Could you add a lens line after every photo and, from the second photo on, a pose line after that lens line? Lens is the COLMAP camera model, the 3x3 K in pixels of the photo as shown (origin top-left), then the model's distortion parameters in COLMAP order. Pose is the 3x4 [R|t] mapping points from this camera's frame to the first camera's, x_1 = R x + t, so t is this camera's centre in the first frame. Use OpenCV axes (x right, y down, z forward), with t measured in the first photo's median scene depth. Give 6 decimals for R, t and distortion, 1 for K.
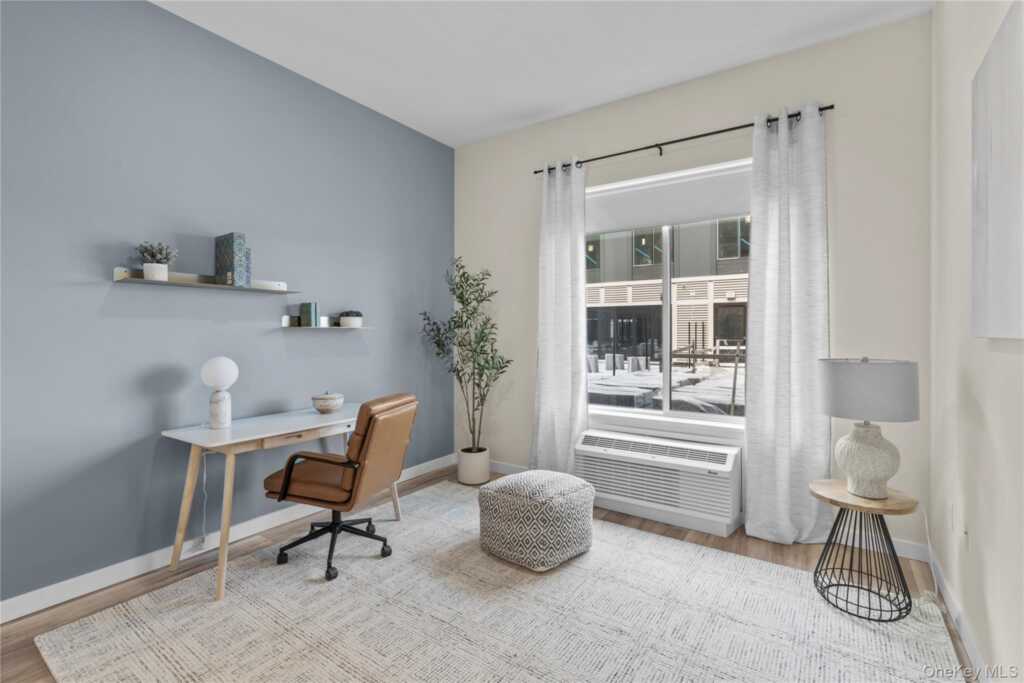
lens RADIAL K [[477.9, 0, 512.5], [0, 477.9, 331.1], [0, 0, 1]] dist [-0.000445, -0.000059]
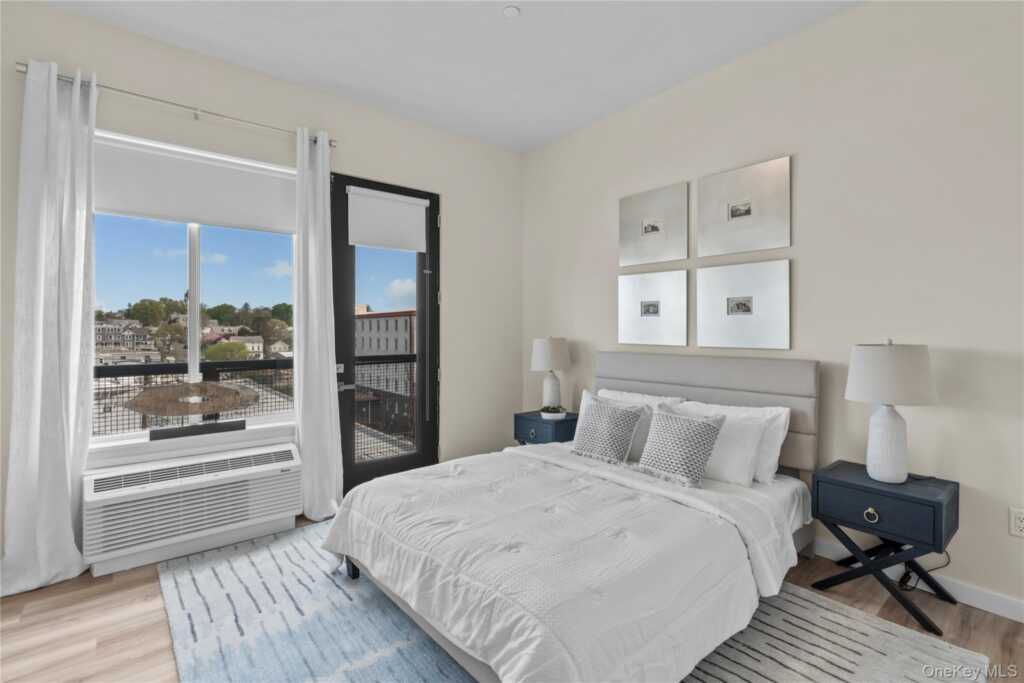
lens RADIAL K [[477.9, 0, 512.5], [0, 477.9, 331.1], [0, 0, 1]] dist [-0.000445, -0.000059]
pose [[0.274662, -0.001950, 0.961539, -0.393689], [-0.003137, 0.999991, 0.002924, -0.004819], [-0.961536, -0.003820, 0.274653, 0.236713]]
